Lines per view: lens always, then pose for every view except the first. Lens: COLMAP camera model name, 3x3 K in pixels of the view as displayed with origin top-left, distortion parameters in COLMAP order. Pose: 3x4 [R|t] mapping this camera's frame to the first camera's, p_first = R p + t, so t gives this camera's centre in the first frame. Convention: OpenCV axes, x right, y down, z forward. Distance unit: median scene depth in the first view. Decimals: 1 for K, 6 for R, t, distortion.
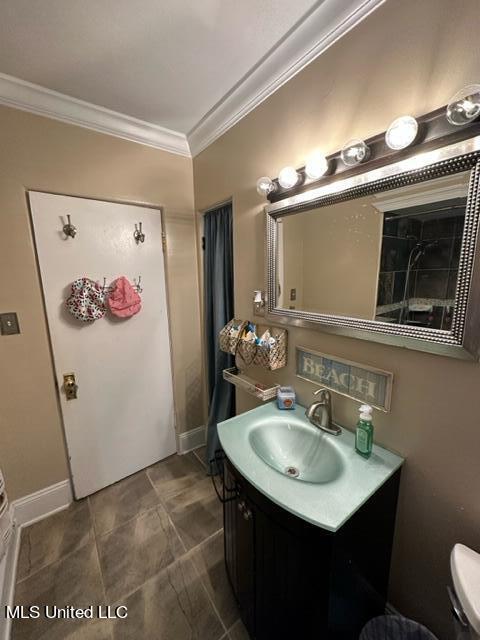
lens RADIAL K [[255.0, 0, 241.5], [0, 255.0, 319.9], [0, 0, 1]] dist [-0.002093, 0.000020]
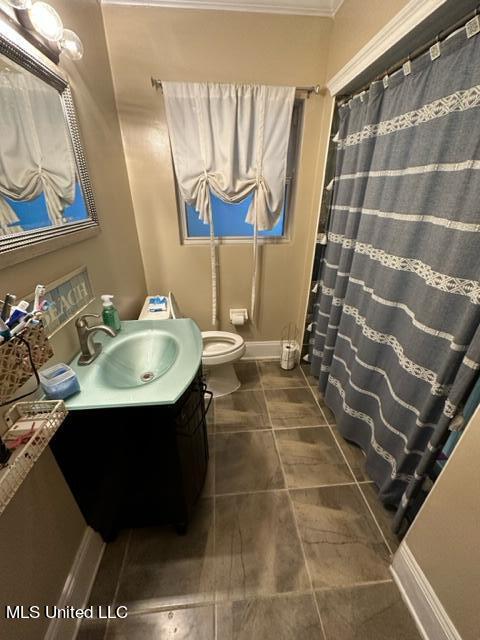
lens RADIAL K [[255.0, 0, 239.9], [0, 255.0, 319.5], [0, 0, 1]] dist [-0.002093, 0.000020]
pose [[-0.852169, -0.222258, 0.473718, -0.478520], [0.098009, 0.821493, 0.561733, -0.134528], [-0.514005, 0.525120, -0.678268, 1.135597]]
